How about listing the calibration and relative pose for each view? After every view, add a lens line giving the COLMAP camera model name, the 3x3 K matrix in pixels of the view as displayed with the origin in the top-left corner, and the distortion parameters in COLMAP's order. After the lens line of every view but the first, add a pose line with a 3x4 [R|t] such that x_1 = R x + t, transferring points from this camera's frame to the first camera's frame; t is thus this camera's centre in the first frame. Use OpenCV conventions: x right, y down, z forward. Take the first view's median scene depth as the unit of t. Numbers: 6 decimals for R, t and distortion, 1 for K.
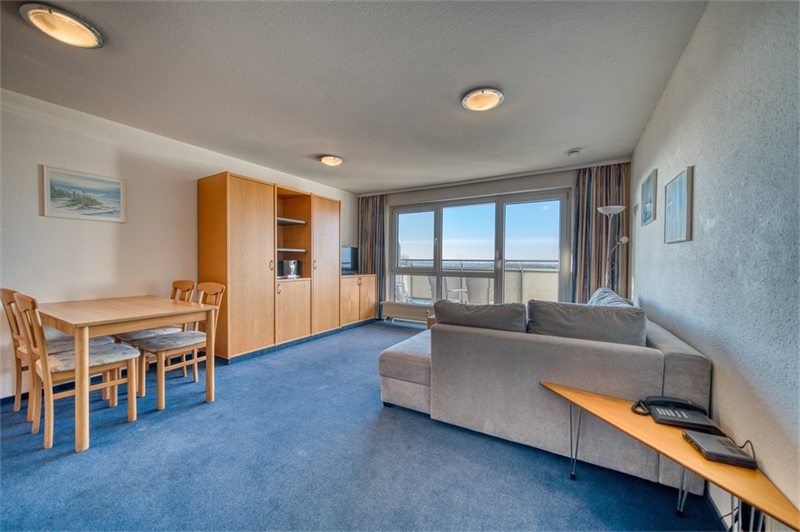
lens RADIAL K [[297.7, 0, 400.0], [0, 297.7, 266.0], [0, 0, 1]] dist [-0.000325, -0.000013]
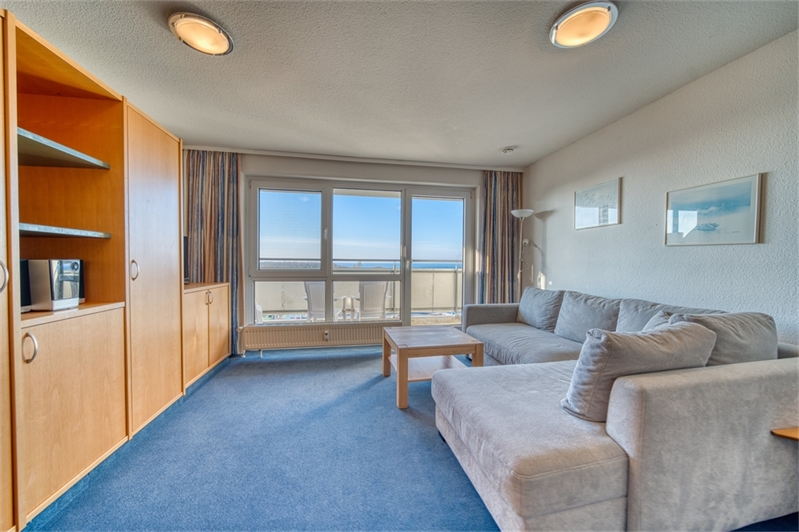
lens RADIAL K [[290.8, 0, 399.5], [0, 290.8, 266.0], [0, 0, 1]] dist [-0.000760, -0.000248]
pose [[0.754545, -0.011798, 0.656142, -0.272523], [0.008834, 0.999930, 0.007821, -0.009770], [-0.656189, -0.000104, 0.754597, 0.437977]]
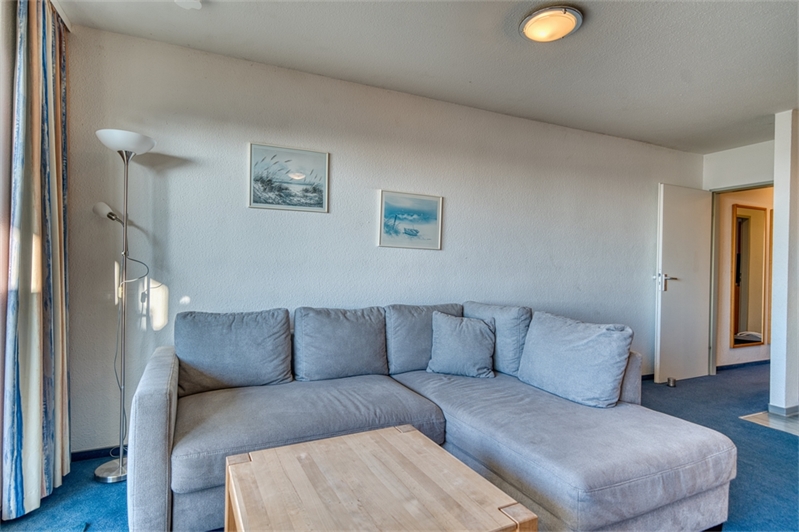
lens RADIAL K [[403.4, 0, 399.5], [0, 403.4, 266.0], [0, 0, 1]] dist [0.000066, -0.000029]
pose [[-0.804303, -0.028754, 0.593523, 0.006544], [-0.017414, 0.999540, 0.024825, -0.021526], [-0.593964, 0.009632, -0.804434, 1.098110]]
